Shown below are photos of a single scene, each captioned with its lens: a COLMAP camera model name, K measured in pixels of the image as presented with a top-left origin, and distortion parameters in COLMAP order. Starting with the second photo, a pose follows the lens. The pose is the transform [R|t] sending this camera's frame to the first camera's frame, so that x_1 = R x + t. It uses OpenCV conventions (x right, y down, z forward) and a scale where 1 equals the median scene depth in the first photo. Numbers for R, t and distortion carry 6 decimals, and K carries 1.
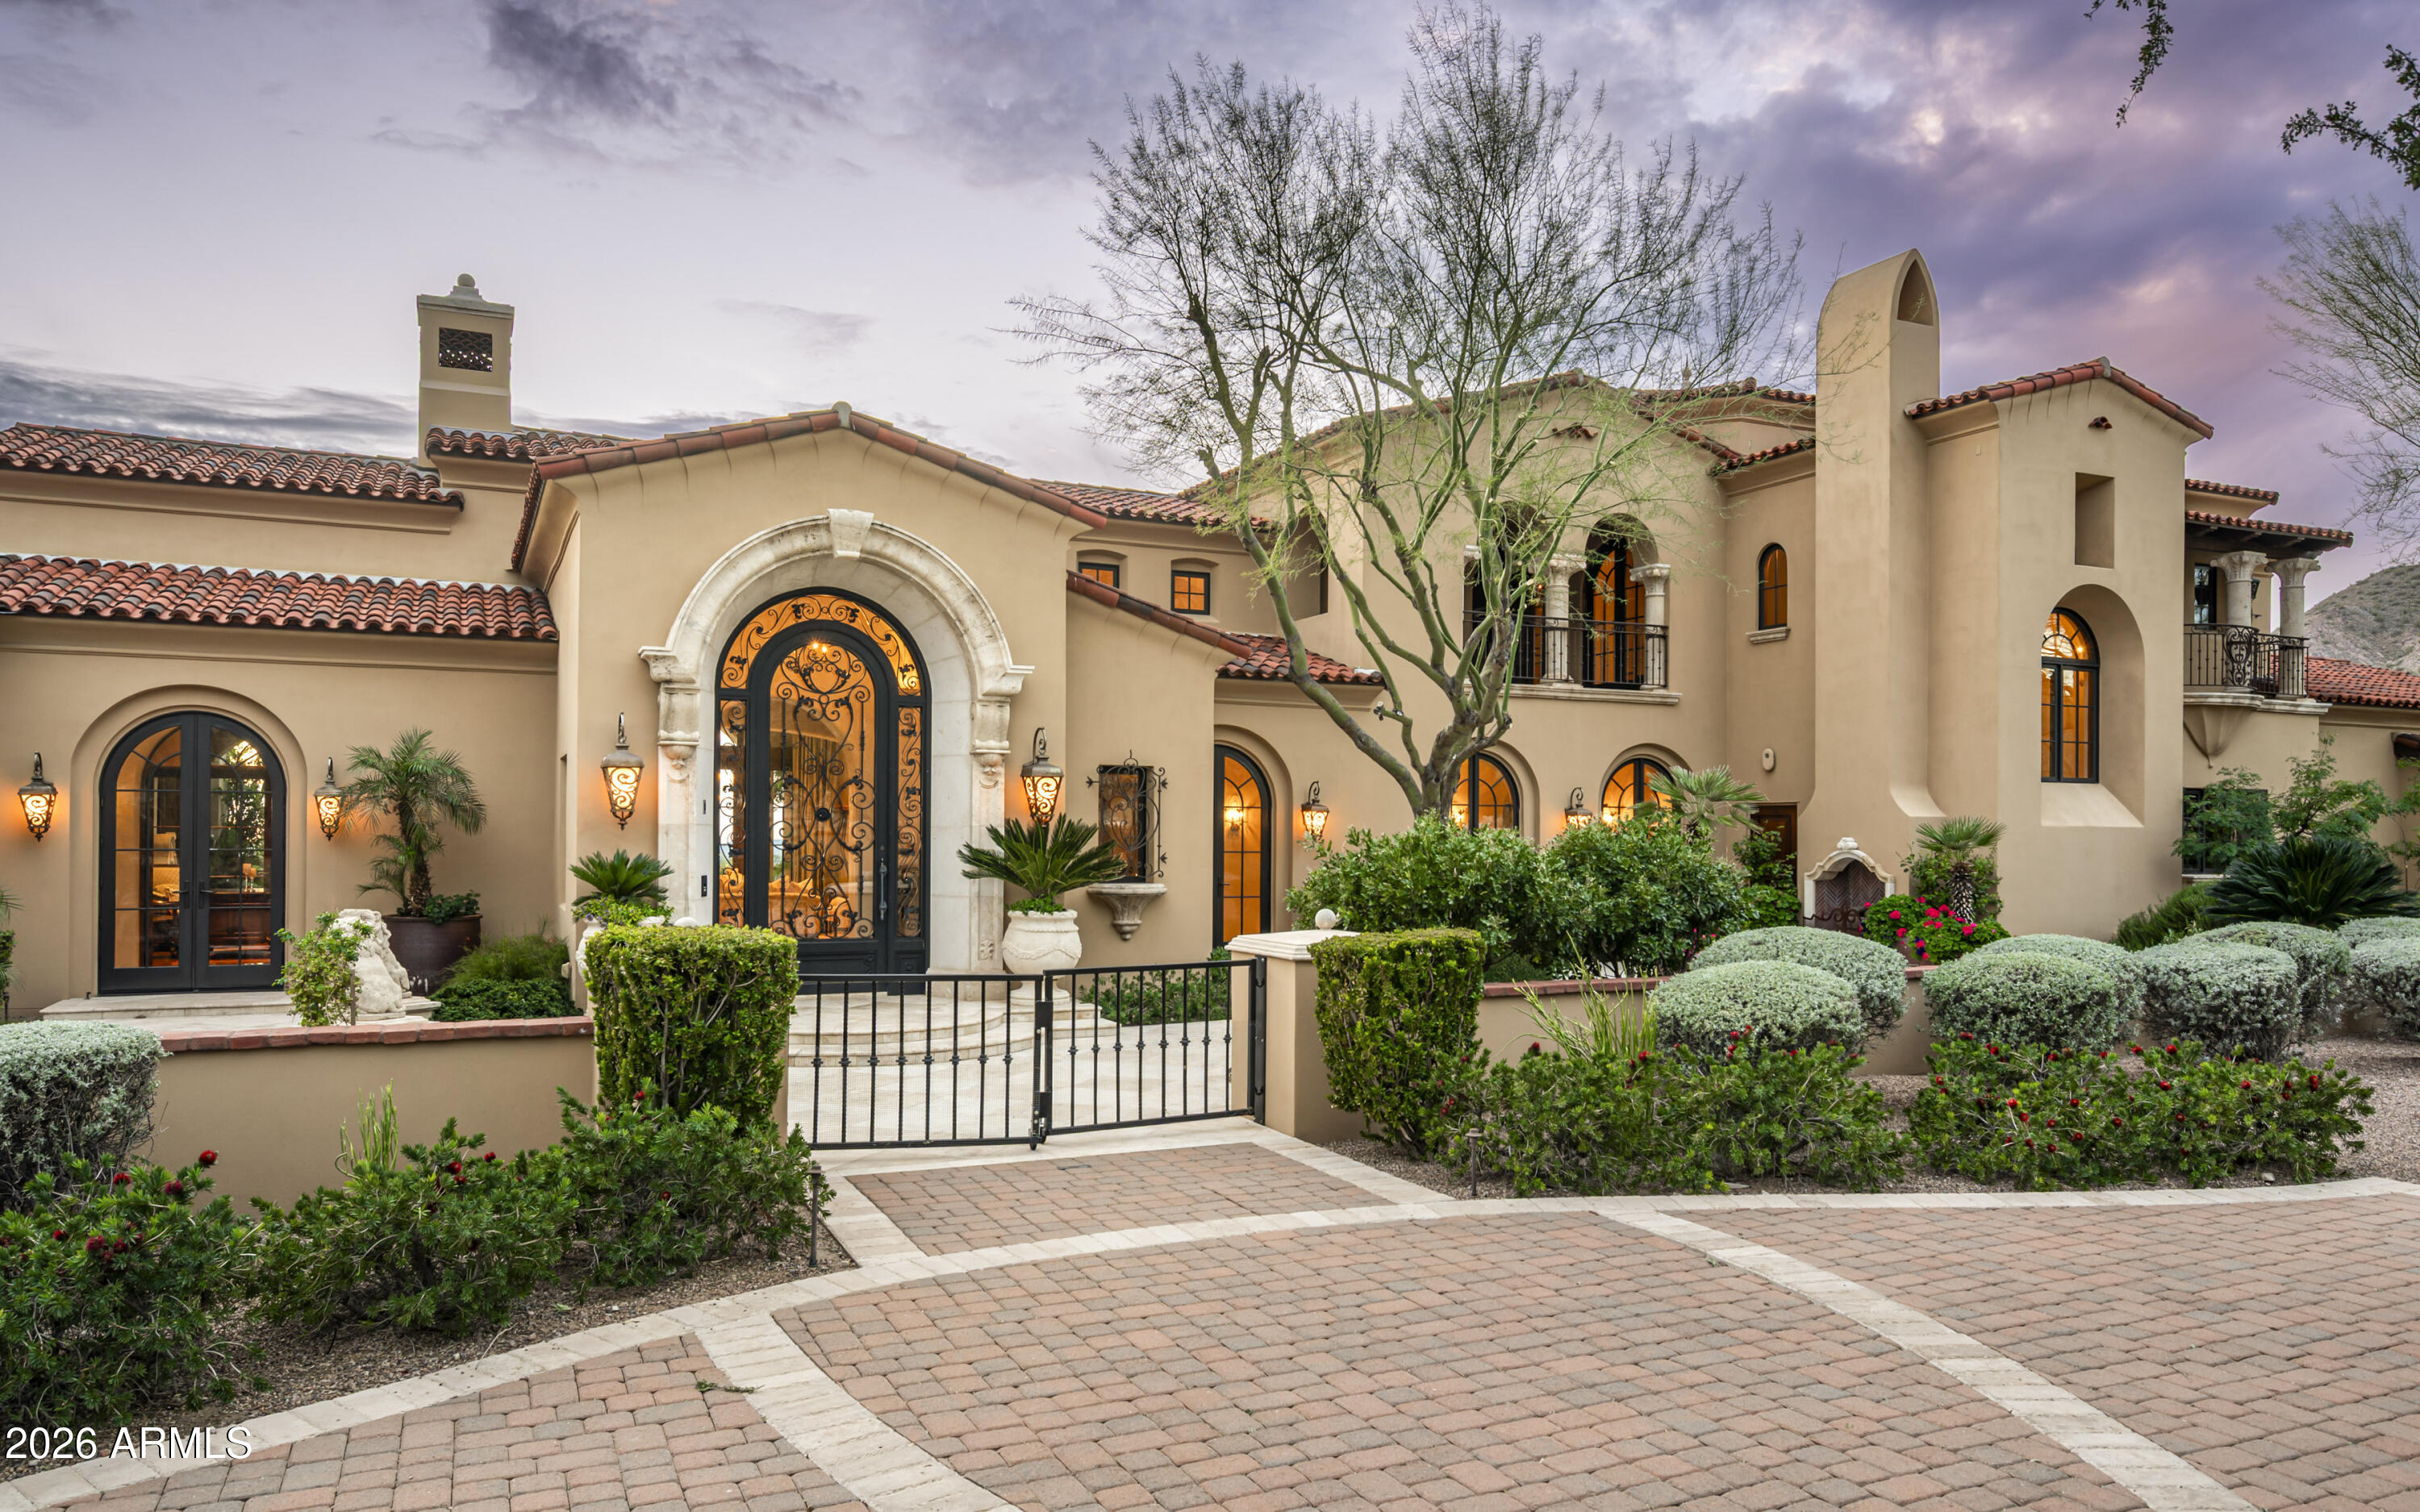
lens RADIAL K [[1604.5, 0, 1210.0], [0, 1604.5, 780.2], [0, 0, 1]] dist [0.007631, -0.000683]
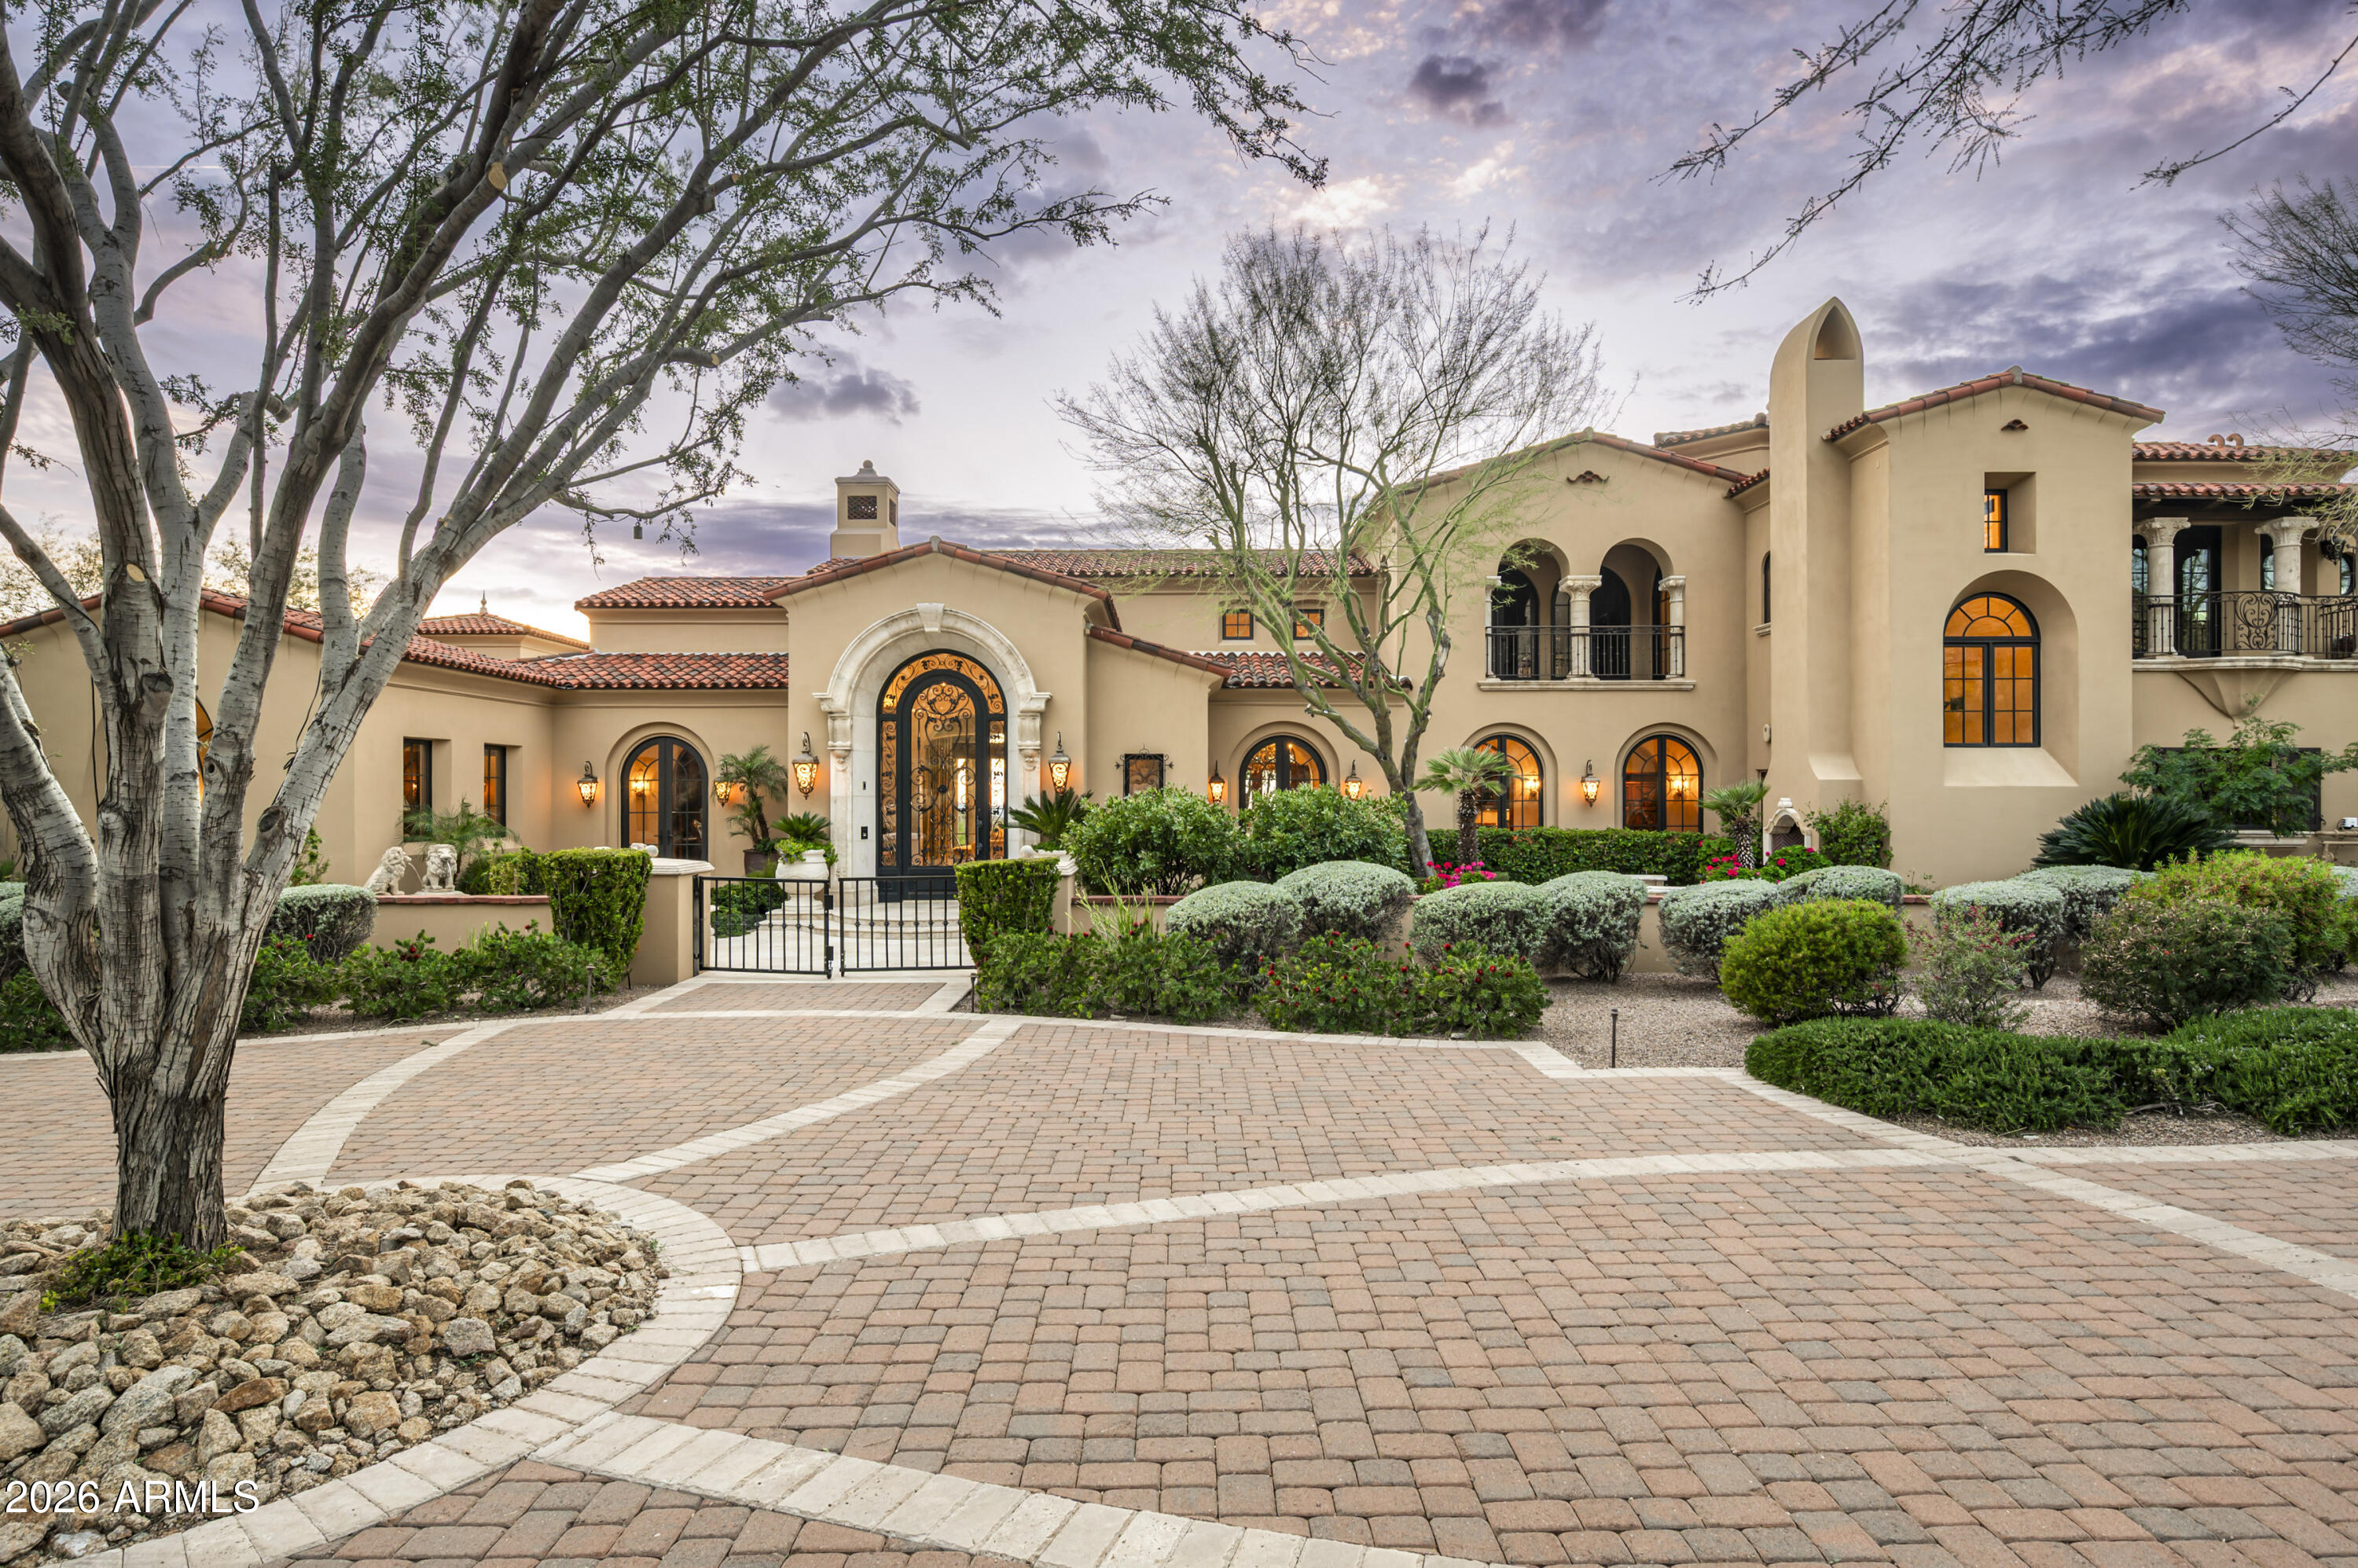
lens RADIAL K [[1281.2, 0, 1179.3], [0, 1281.2, 769.6], [0, 0, 1]] dist [0.003294, 0.000054]
pose [[0.907282, -0.017271, -0.420167, 0.466431], [0.021606, 0.999751, 0.005560, -0.000436], [0.419967, -0.014123, 0.907430, -0.067648]]
